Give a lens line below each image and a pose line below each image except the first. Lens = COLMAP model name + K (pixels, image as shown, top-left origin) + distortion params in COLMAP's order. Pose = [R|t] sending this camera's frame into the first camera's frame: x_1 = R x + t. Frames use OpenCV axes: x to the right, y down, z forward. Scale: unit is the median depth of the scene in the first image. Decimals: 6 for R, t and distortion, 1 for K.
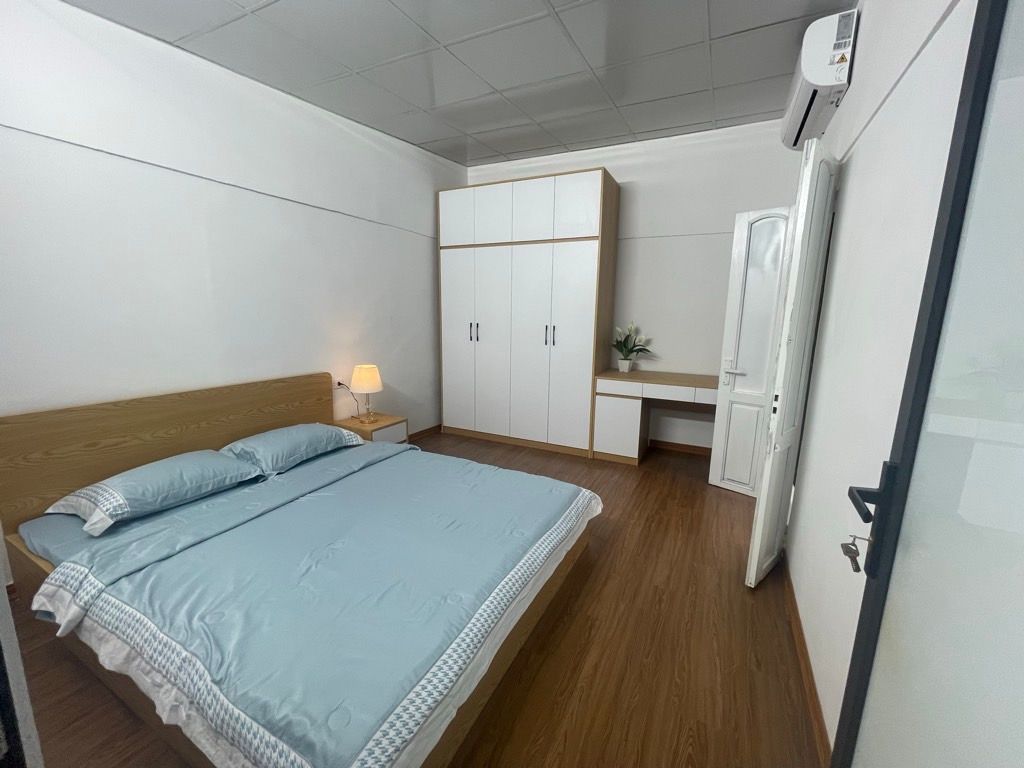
lens RADIAL K [[414.6, 0, 512.0], [0, 414.6, 384.0], [0, 0, 1]] dist [-0.002563, 0.000016]
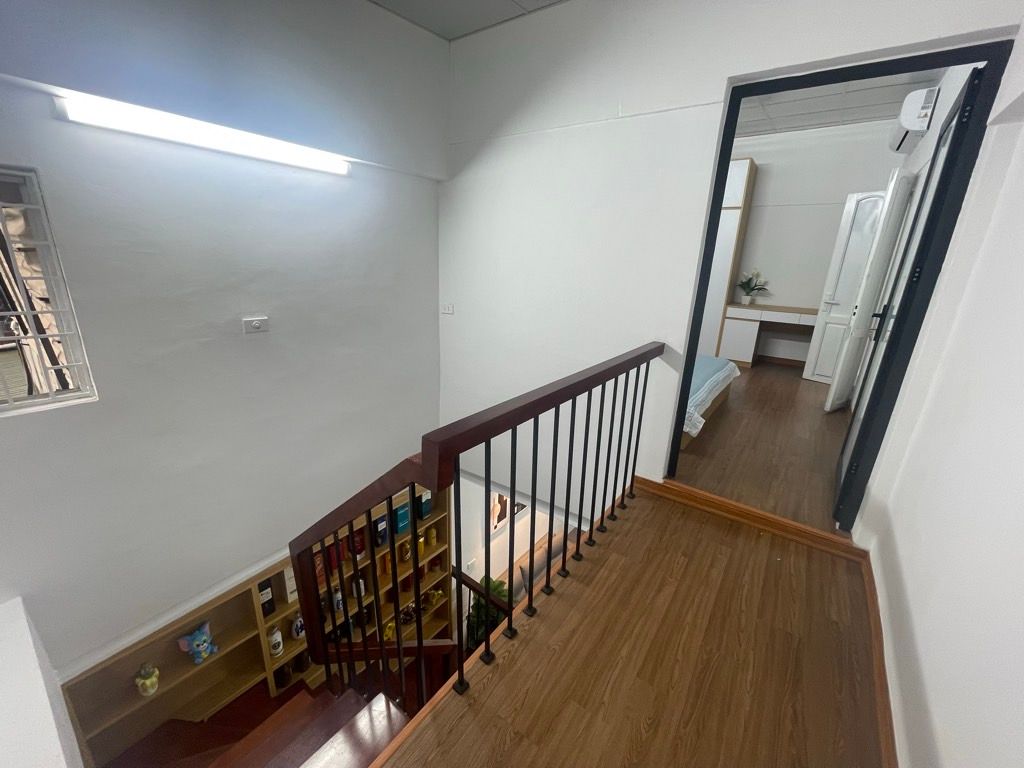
lens RADIAL K [[412.2, 0, 512.0], [0, 412.2, 384.0], [0, 0, 1]] dist [-0.000316, -0.000255]
pose [[0.987132, 0.065054, -0.146078, -0.341125], [-0.047549, 0.991601, 0.120279, 0.127132], [0.152676, -0.111785, 0.981934, -0.624028]]
